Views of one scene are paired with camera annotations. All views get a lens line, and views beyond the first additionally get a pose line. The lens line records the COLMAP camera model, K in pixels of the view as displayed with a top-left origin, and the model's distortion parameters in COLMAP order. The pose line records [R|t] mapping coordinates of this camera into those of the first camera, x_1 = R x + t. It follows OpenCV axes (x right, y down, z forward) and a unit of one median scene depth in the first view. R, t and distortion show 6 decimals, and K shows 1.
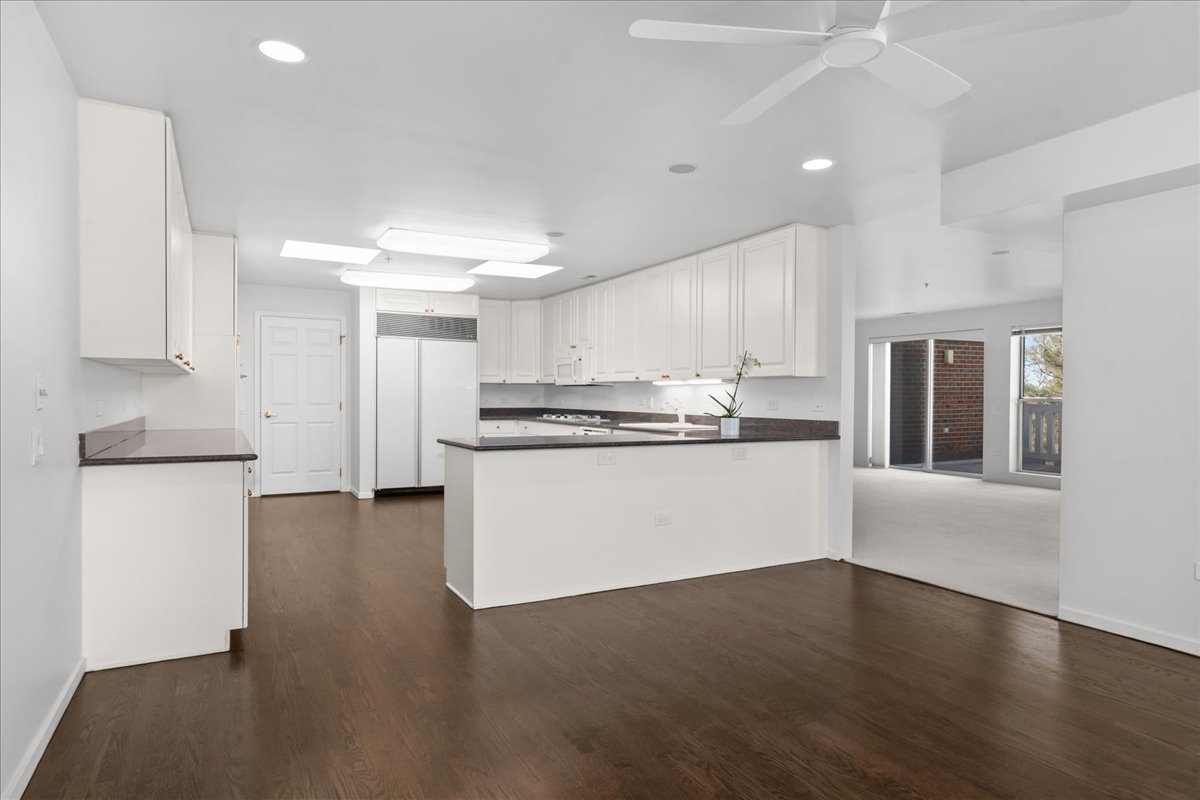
lens RADIAL K [[690.5, 0, 589.1], [0, 690.5, 407.2], [0, 0, 1]] dist [0.007907, 0.001092]
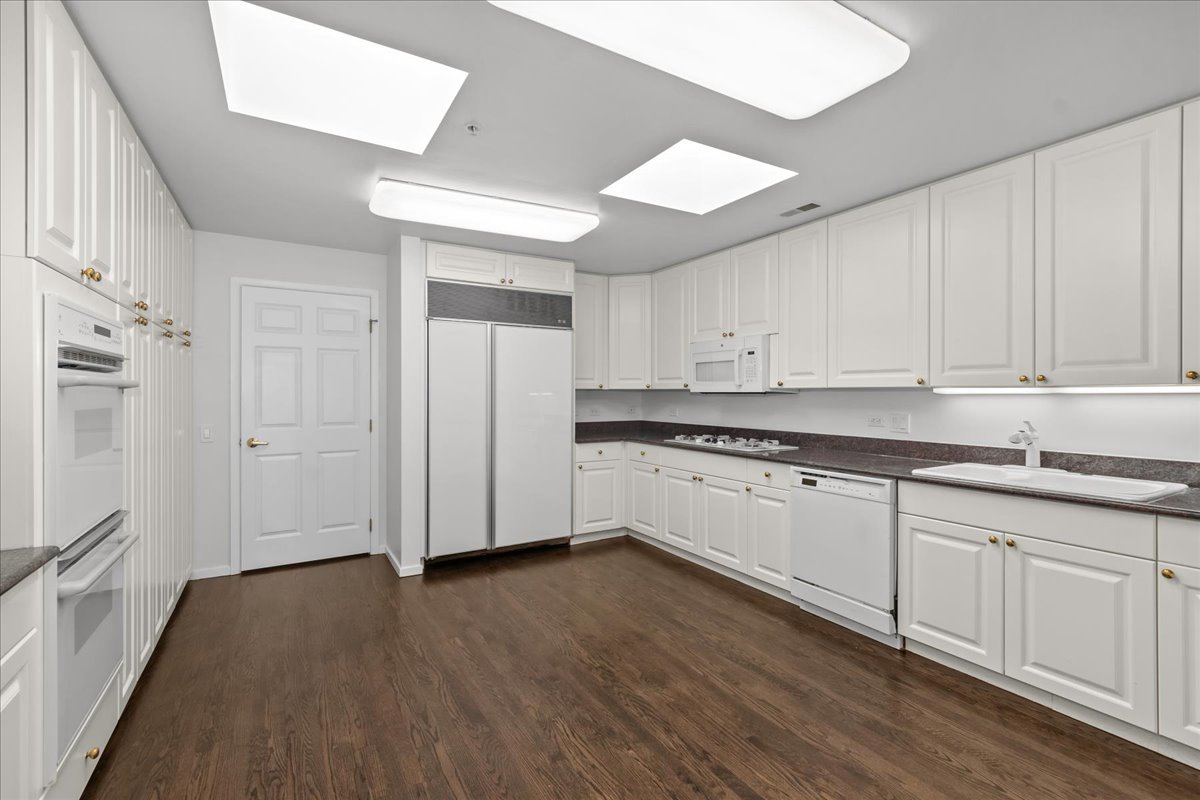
lens RADIAL K [[532.4, 0, 595.1], [0, 532.4, 395.7], [0, 0, 1]] dist [0.000705, 0.000016]
pose [[0.998727, -0.006343, 0.050039, -0.172563], [0.007057, 0.999876, -0.014105, -0.022170], [-0.049944, 0.014441, 0.998648, 0.486982]]
